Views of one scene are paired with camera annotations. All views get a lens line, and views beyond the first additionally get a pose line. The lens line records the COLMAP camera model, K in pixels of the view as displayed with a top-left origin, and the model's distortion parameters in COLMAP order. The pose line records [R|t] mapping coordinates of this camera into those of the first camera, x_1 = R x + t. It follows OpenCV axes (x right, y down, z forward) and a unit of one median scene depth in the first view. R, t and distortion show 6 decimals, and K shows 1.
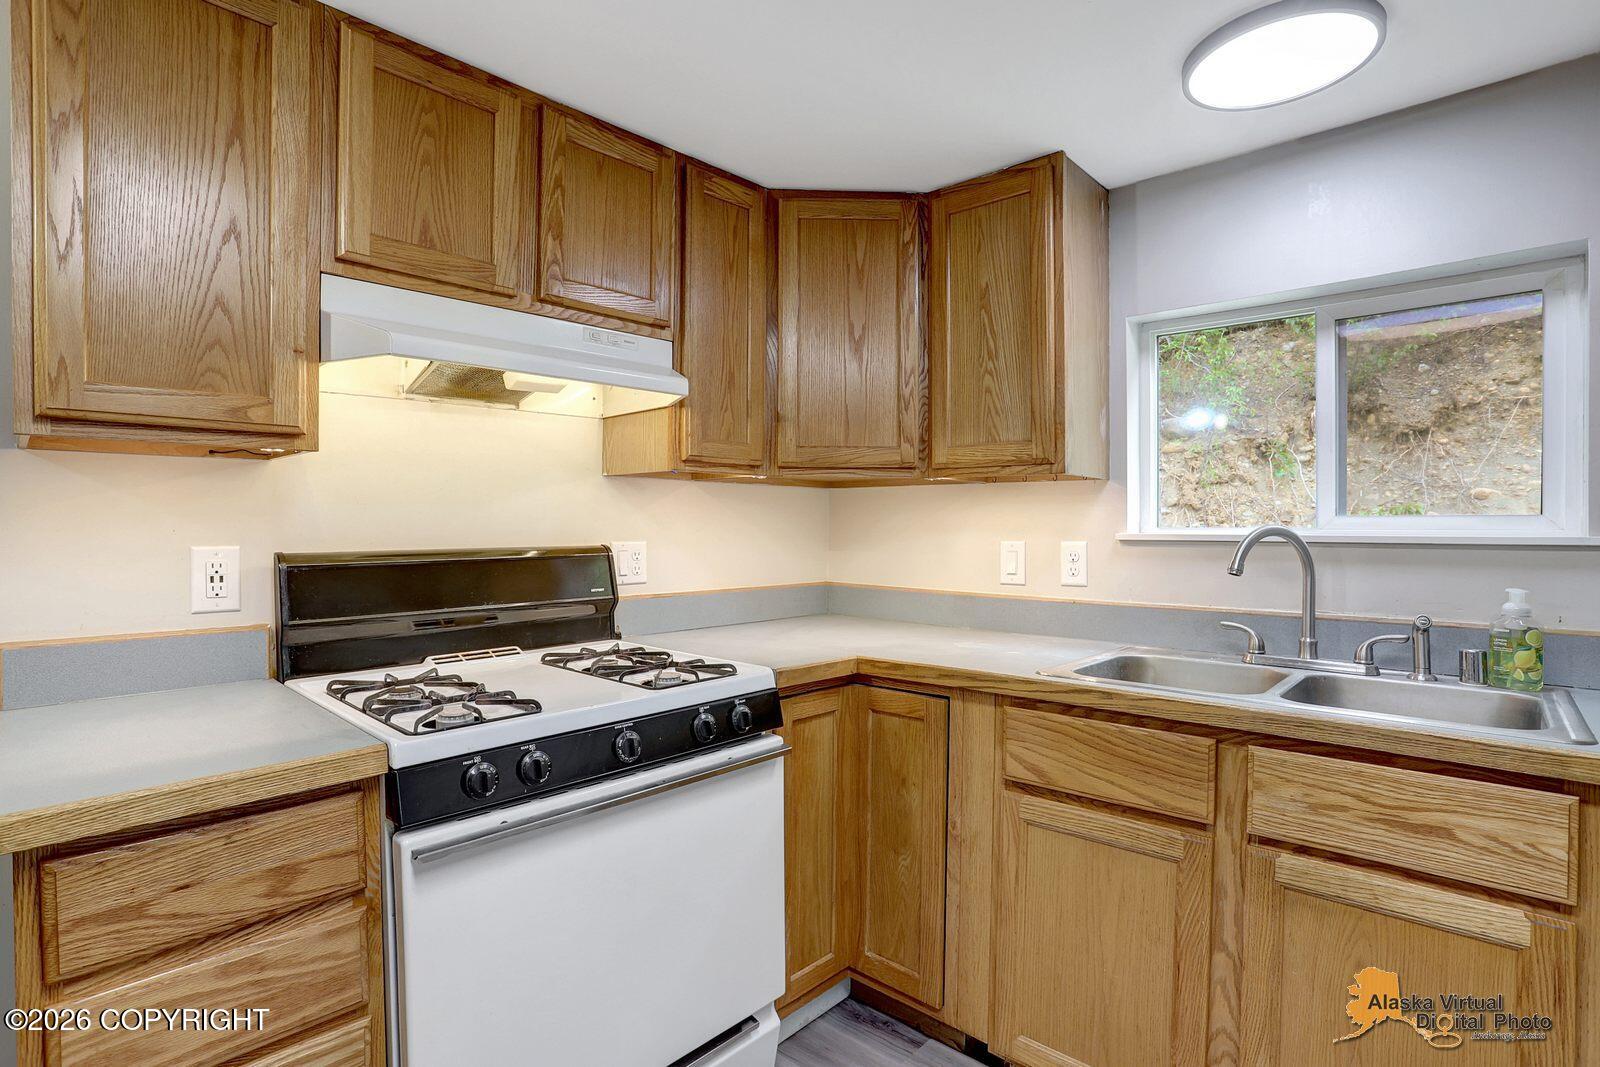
lens RADIAL K [[789.4, 0, 793.5], [0, 789.4, 530.6], [0, 0, 1]] dist [-0.067259, 0.030009]
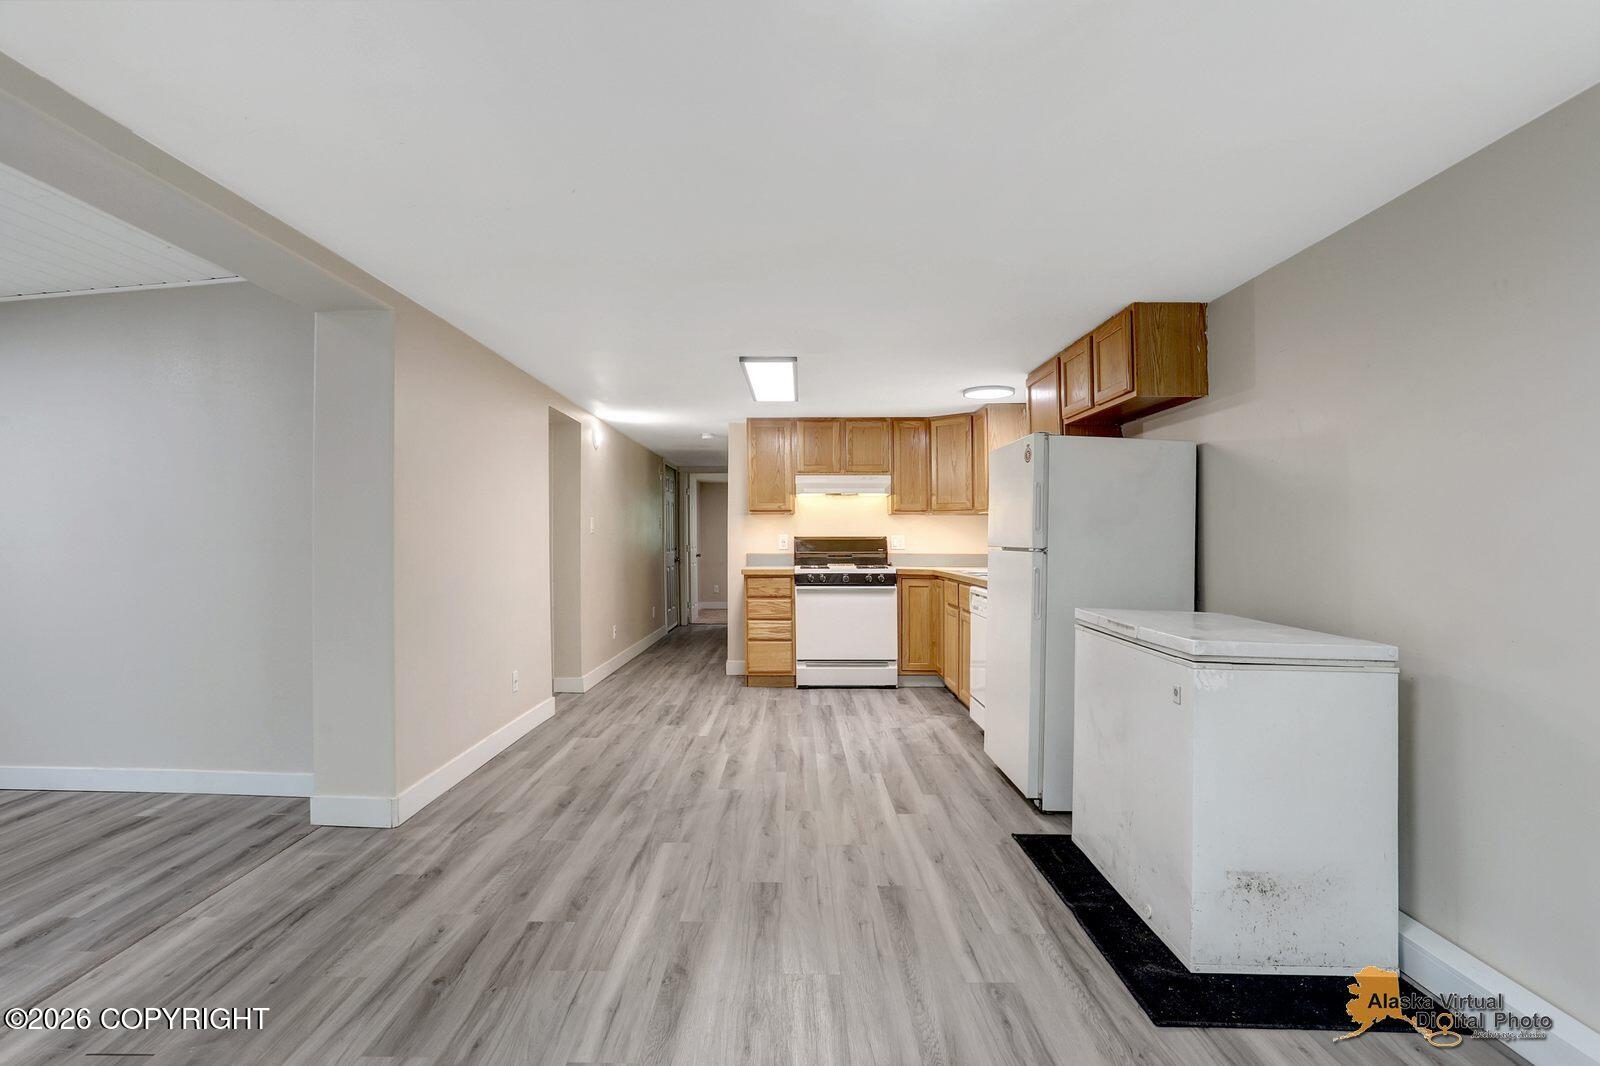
lens RADIAL K [[764.1, 0, 803.2], [0, 764.1, 545.2], [0, 0, 1]] dist [0.000307, 0.001063]
pose [[0.692664, 0.008610, -0.721209, 2.271579], [-0.009351, 0.999952, 0.002958, 0.063099], [0.721200, 0.004695, 0.692711, -1.789310]]
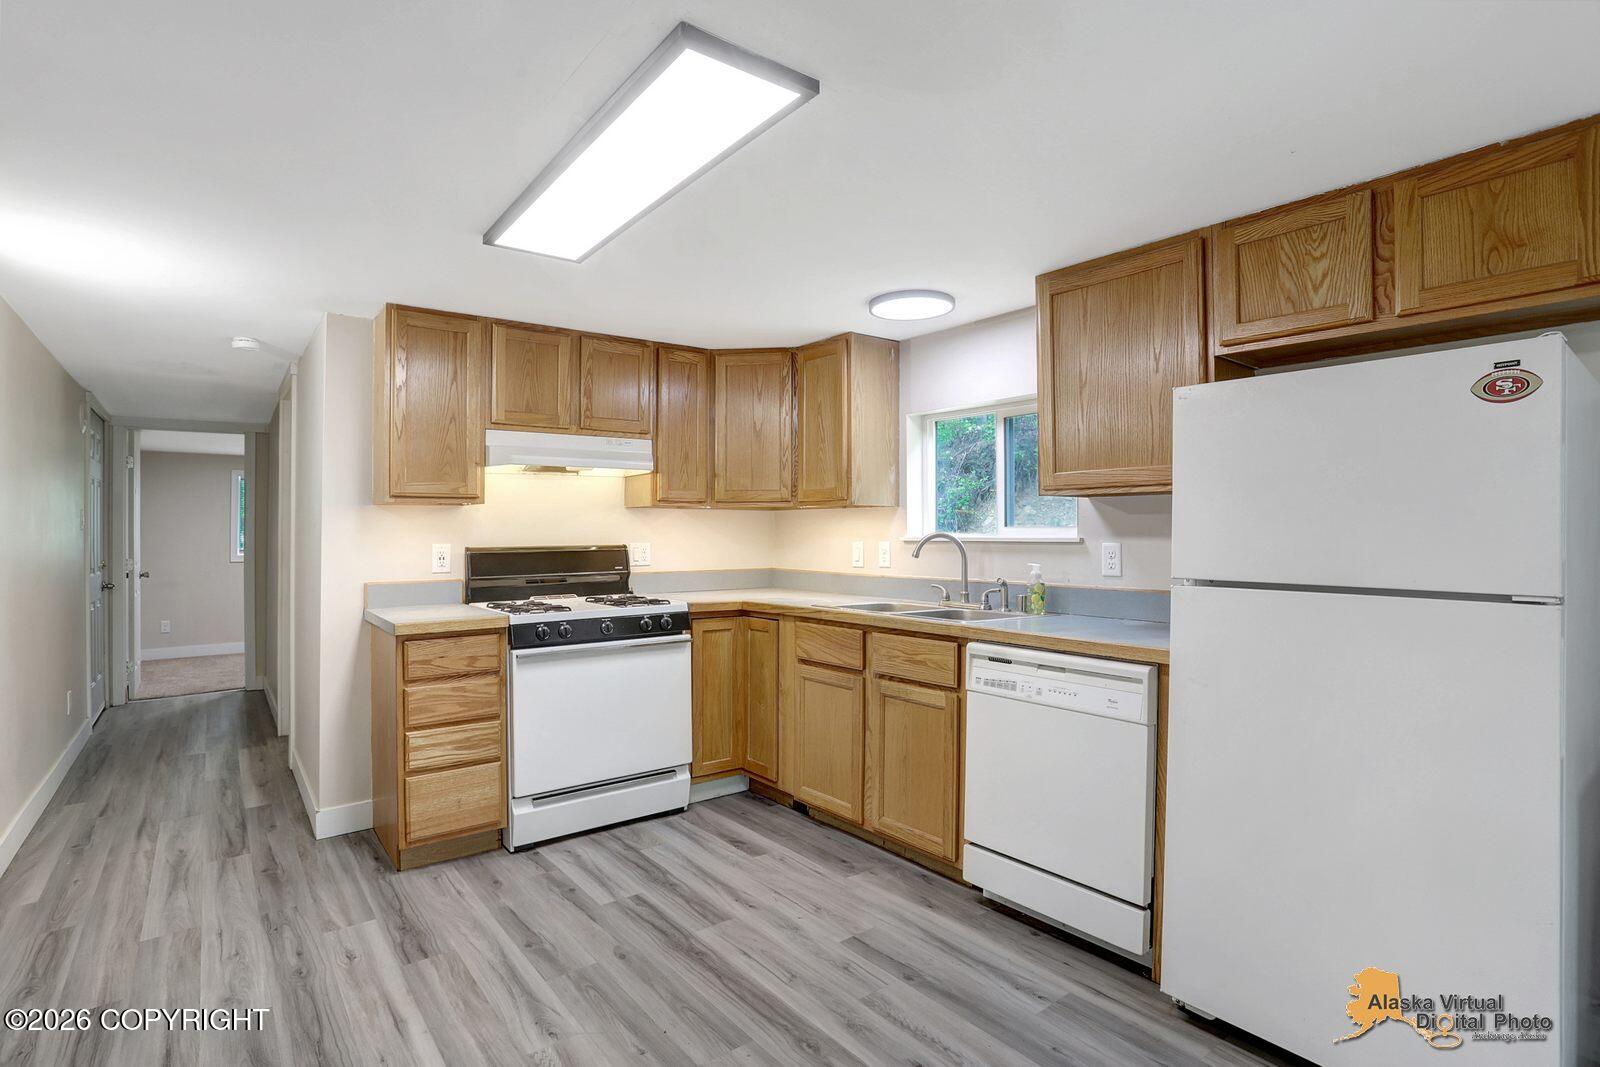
lens RADIAL K [[778.5, 0, 798.0], [0, 778.5, 524.1], [0, 0, 1]] dist [-0.070660, 0.028349]
pose [[0.987804, -0.006408, -0.155572, 0.589981], [0.003307, 0.999791, -0.020185, 0.011679], [0.155668, 0.019425, 0.987618, -0.992928]]
